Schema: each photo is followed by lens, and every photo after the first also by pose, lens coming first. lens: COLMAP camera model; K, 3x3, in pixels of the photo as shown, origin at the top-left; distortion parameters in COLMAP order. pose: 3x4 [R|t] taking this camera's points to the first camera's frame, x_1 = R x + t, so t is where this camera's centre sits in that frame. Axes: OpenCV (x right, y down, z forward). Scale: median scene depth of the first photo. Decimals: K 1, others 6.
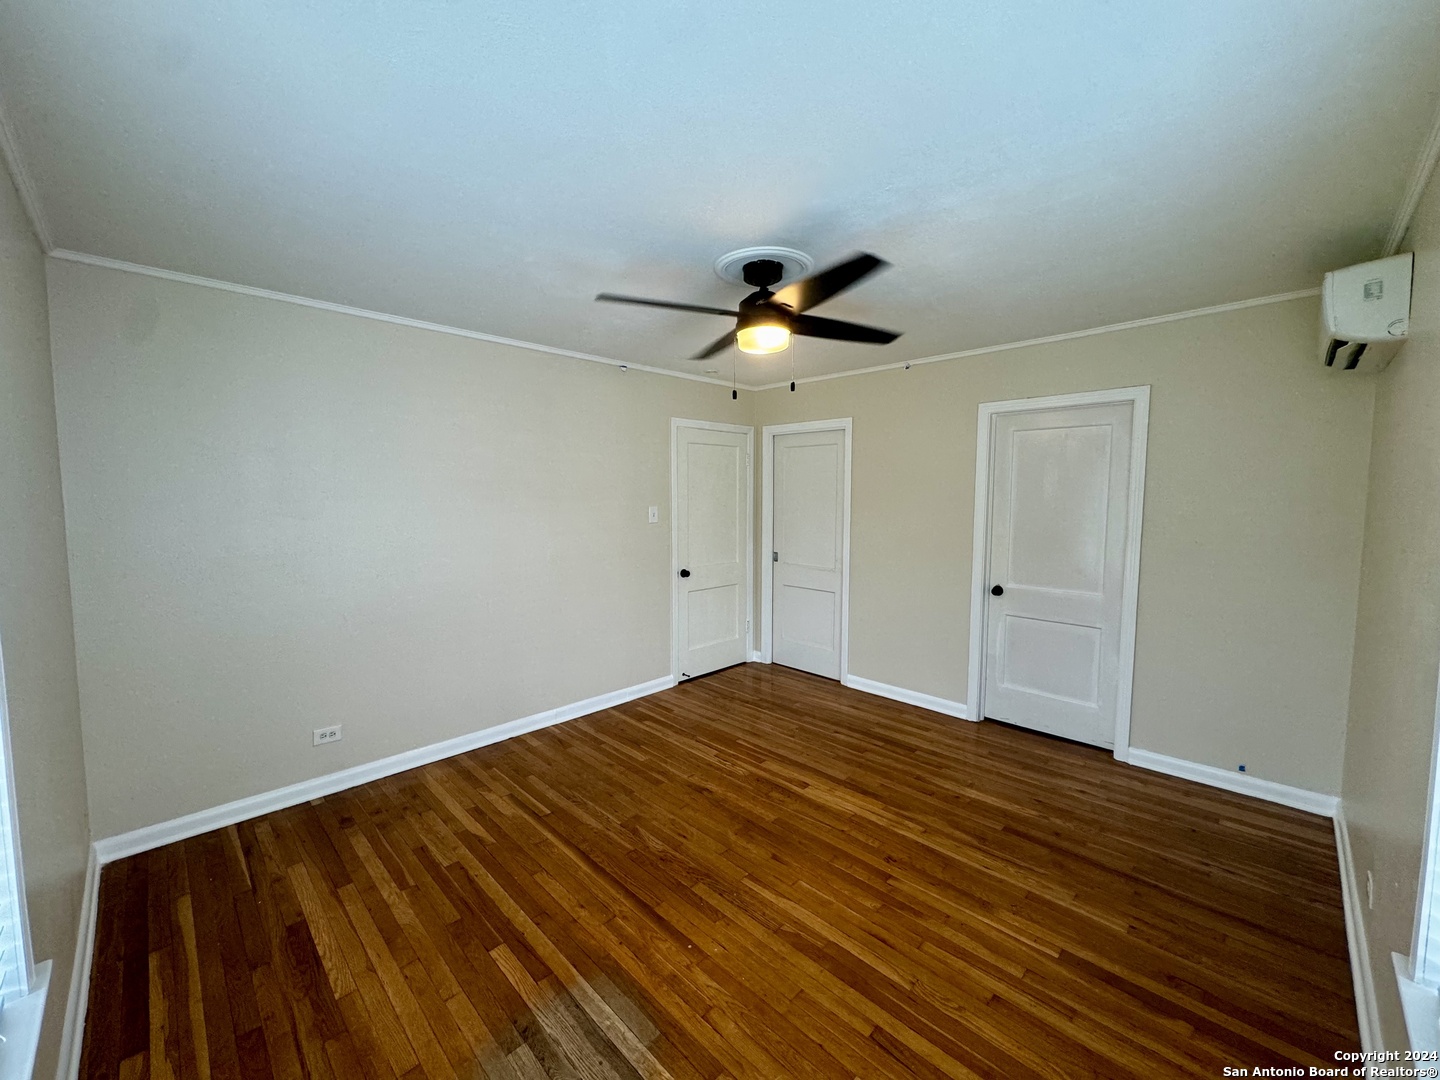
lens RADIAL K [[575.6, 0, 718.7], [0, 575.6, 538.2], [0, 0, 1]] dist [-0.002422, -0.000120]
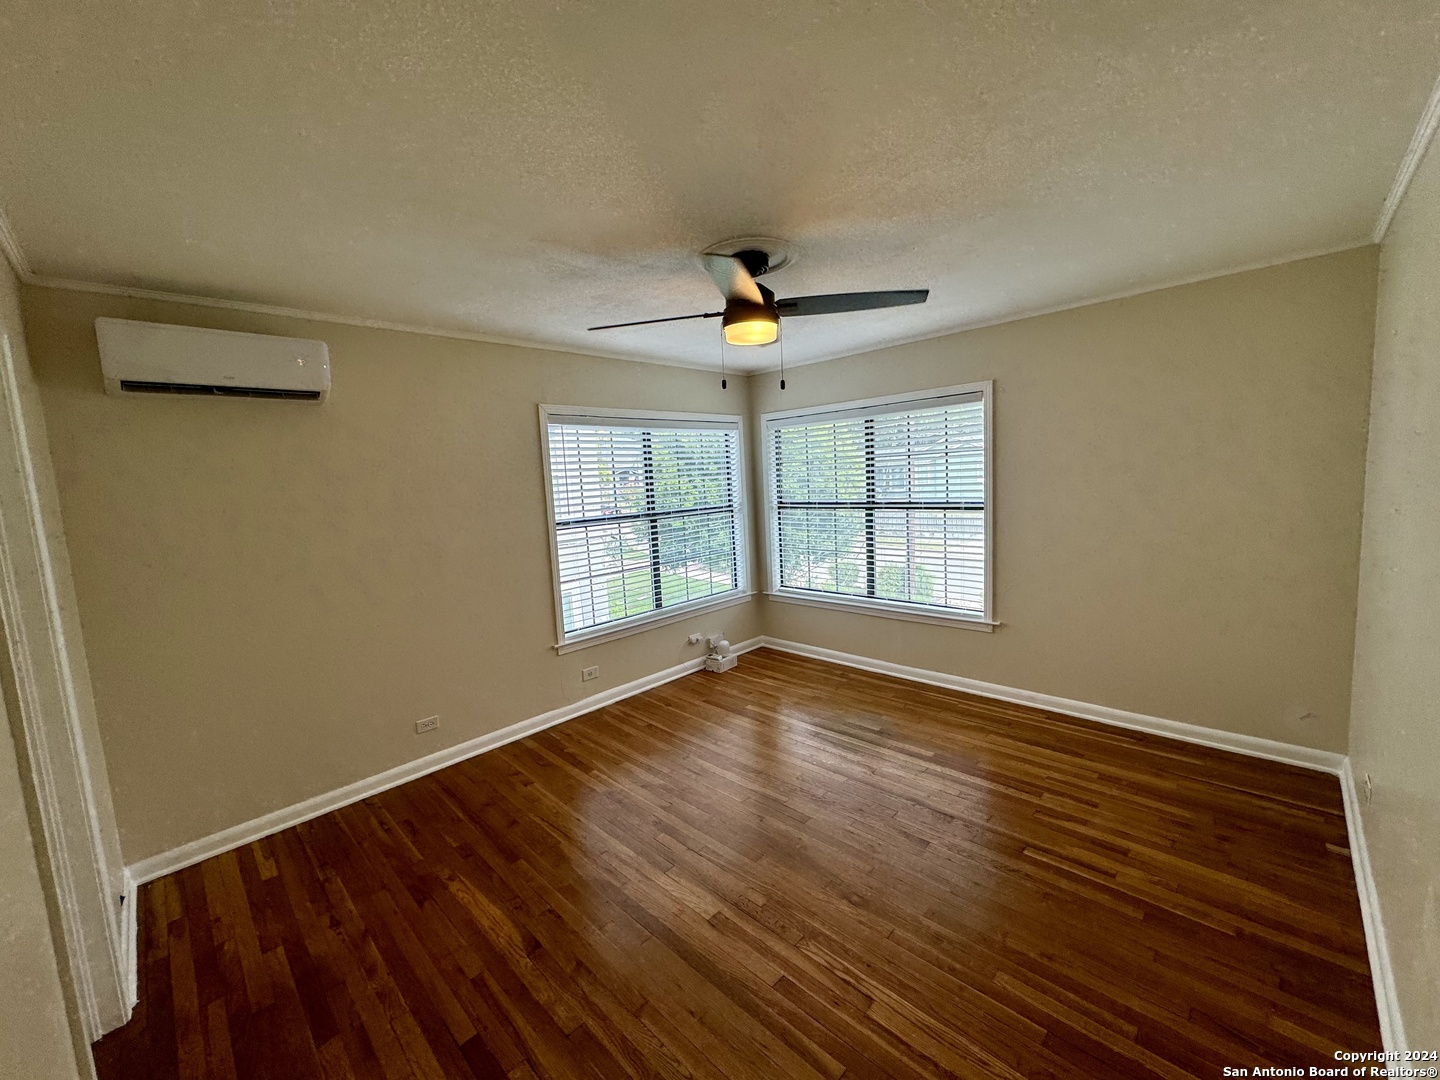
lens RADIAL K [[575.6, 0, 718.7], [0, 575.6, 538.2], [0, 0, 1]] dist [-0.002422, -0.000120]
pose [[-0.998599, 0.052810, -0.003200, 0.142386], [0.051385, 0.982495, 0.179064, -0.158743], [0.012601, 0.178648, -0.983832, 1.824737]]
